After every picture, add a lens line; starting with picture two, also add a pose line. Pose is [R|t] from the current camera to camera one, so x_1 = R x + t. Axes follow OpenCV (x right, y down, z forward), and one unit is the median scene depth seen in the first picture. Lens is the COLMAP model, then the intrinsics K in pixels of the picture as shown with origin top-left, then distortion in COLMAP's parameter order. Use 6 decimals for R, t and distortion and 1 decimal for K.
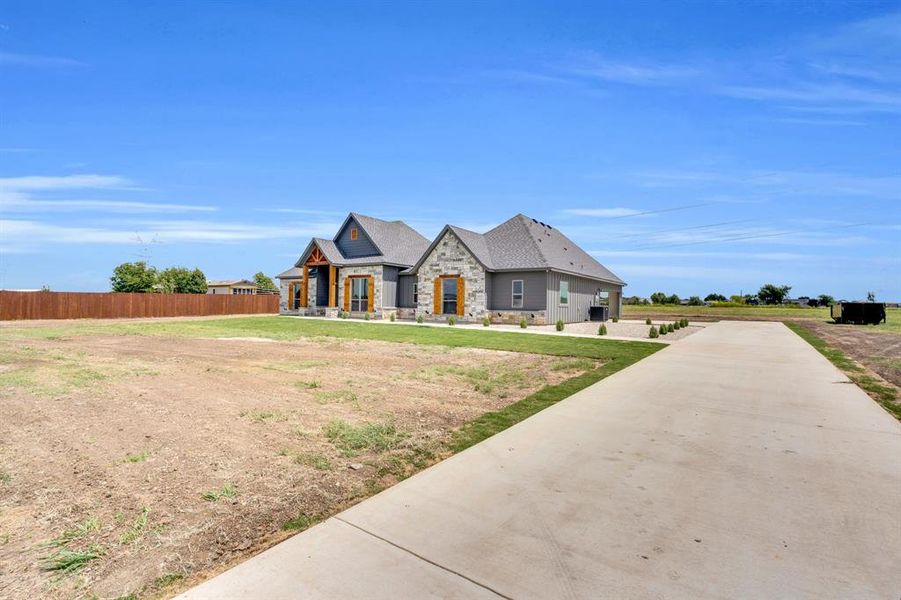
lens RADIAL K [[431.6, 0, 440.8], [0, 431.6, 289.6], [0, 0, 1]] dist [-0.001068, 0.000016]
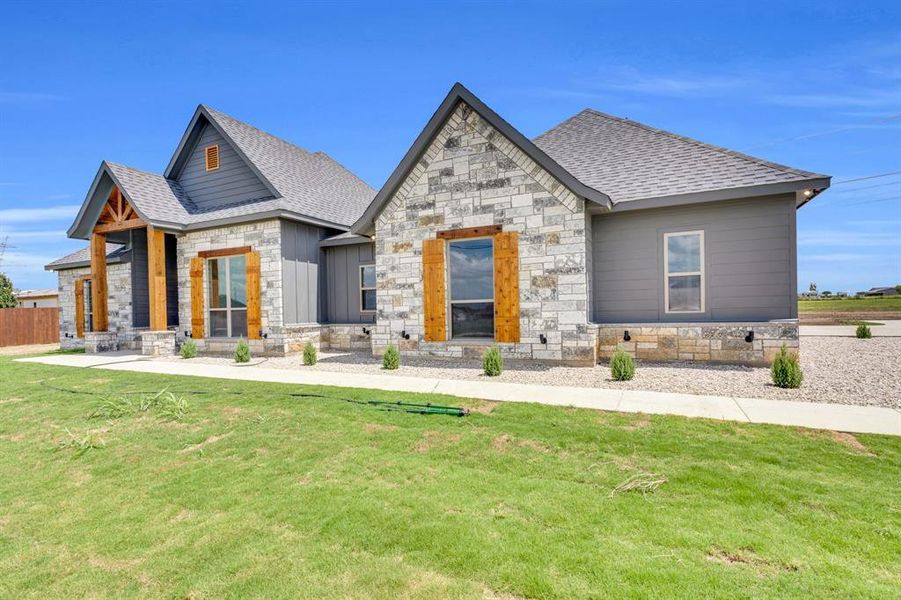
lens RADIAL K [[442.7, 0, 448.4], [0, 442.7, 306.7], [0, 0, 1]] dist [0.000732, 0.000620]
pose [[0.985316, -0.037835, 0.166497, -0.056930], [0.033261, 0.998991, 0.030173, 0.017619], [-0.167471, -0.024192, 0.985580, 0.618628]]
